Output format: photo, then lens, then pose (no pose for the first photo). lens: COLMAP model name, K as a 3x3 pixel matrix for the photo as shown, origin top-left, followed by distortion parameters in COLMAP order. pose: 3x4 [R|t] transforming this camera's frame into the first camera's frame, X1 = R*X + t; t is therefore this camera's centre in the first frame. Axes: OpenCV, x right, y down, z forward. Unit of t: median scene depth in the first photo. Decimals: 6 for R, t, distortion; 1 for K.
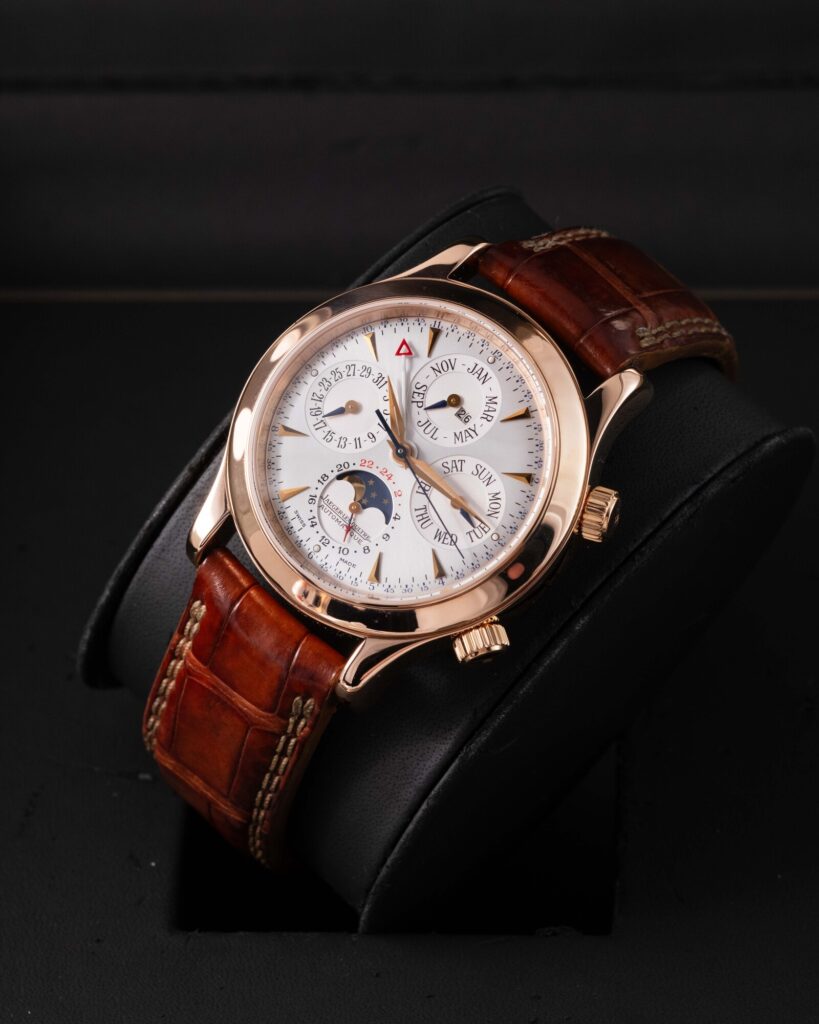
lens RADIAL K [[4415.4, 0, 400.9], [0, 4415.4, 510.3], [0, 0, 1]] dist [0.482741, 0.000000]
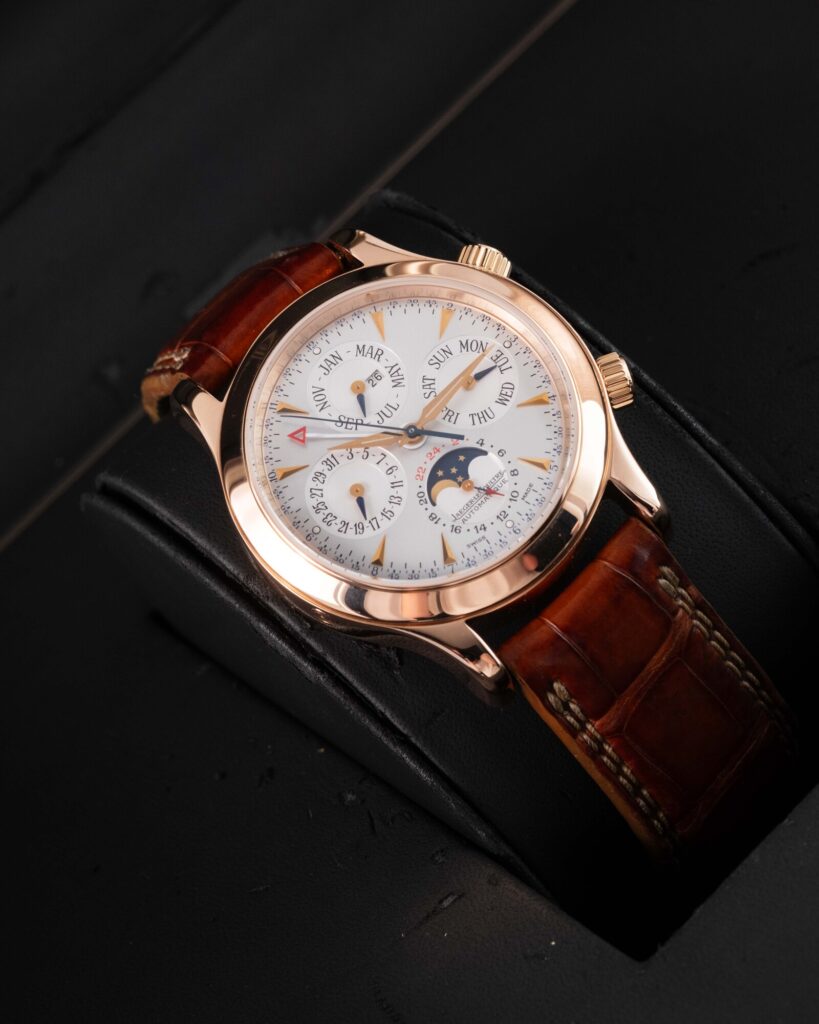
lens RADIAL K [[4415.4, 0, 412.9], [0, 4415.4, 518.2], [0, 0, 1]] dist [0.482741, 0.000000]
pose [[0.028416, -0.838059, 0.544838, -0.525453], [0.987846, 0.106870, 0.112865, -0.116707], [-0.152814, 0.535009, 0.830911, 0.225187]]
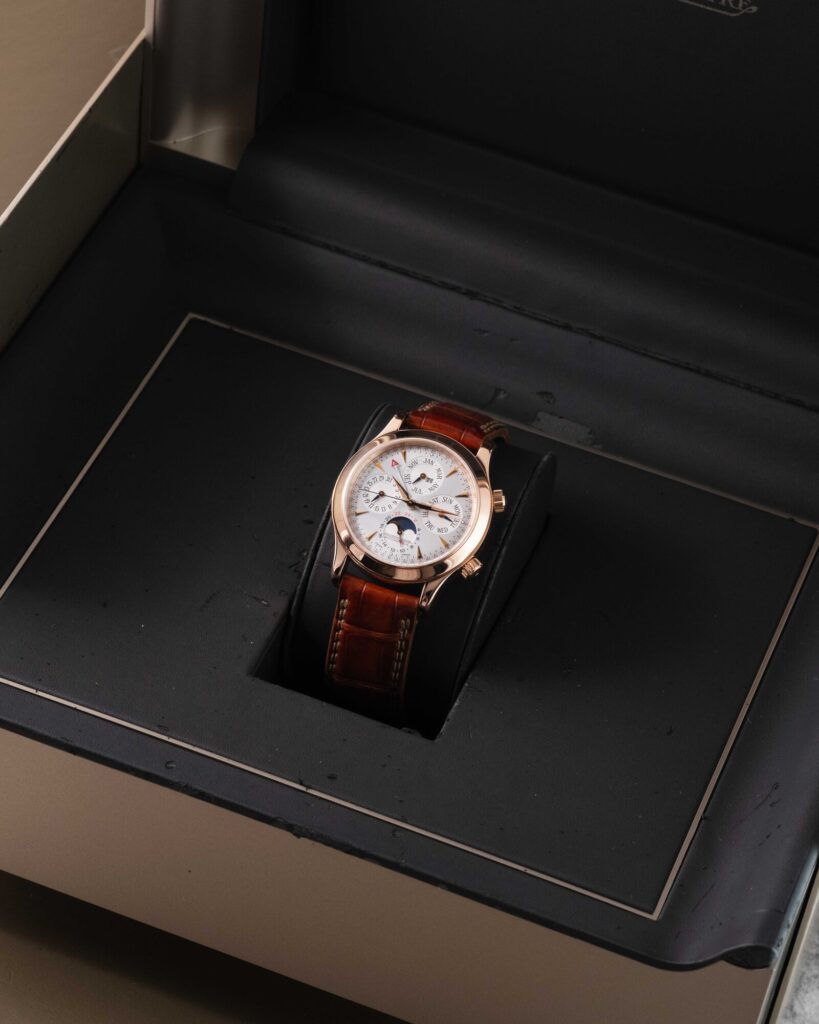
lens RADIAL K [[4415.4, 0, 409.2], [0, 4415.4, 512.9], [0, 0, 1]] dist [0.482741, 0.000000]
pose [[0.921064, -0.315137, 0.228756, -0.529063], [0.344462, 0.933333, -0.101170, 0.224457], [-0.181623, 0.171982, 0.968212, -1.234598]]
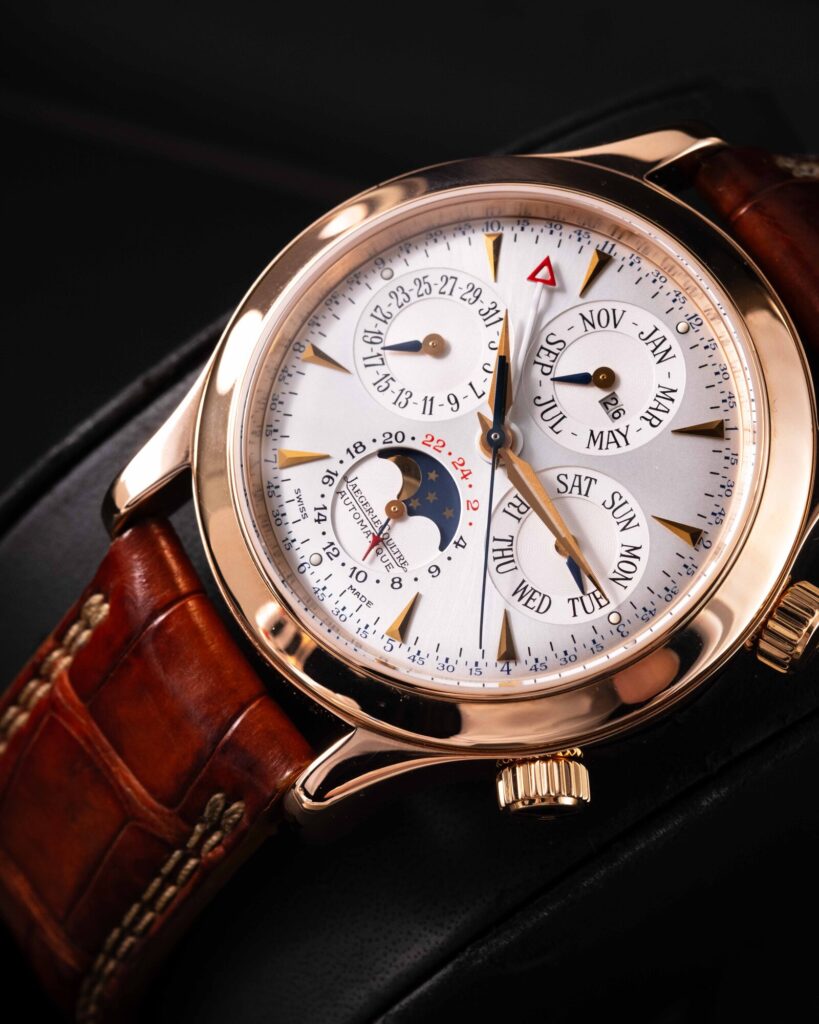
lens RADIAL K [[4415.4, 0, 419.6], [0, 4415.4, 520.2], [0, 0, 1]] dist [0.482741, 0.000000]
pose [[0.966098, 0.258041, 0.008345, -0.011836], [-0.257852, 0.966002, -0.018793, 0.011043], [-0.012911, 0.016004, 0.999789, 0.406960]]
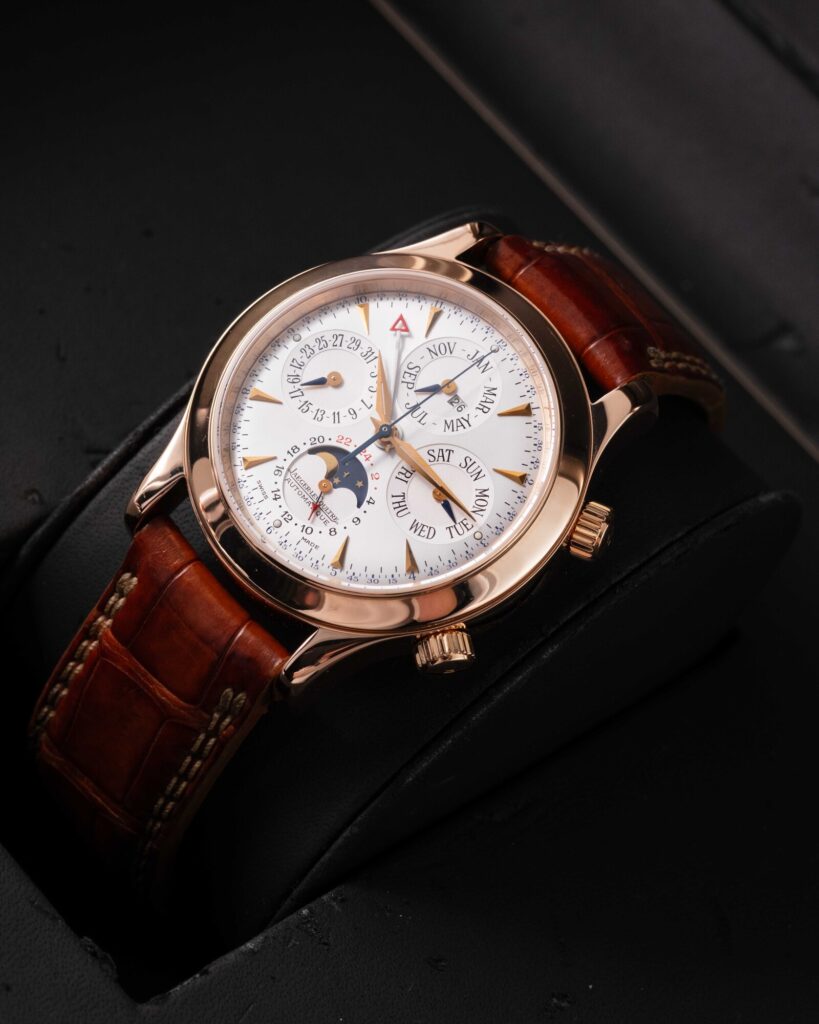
lens RADIAL K [[4415.4, 0, 347.3], [0, 4415.4, 463.1], [0, 0, 1]] dist [0.482741, 0.000000]
pose [[0.985619, 0.148146, 0.081294, -0.079837], [-0.137094, 0.982268, -0.127884, 0.109493], [-0.098798, 0.114900, 0.988452, 0.104607]]
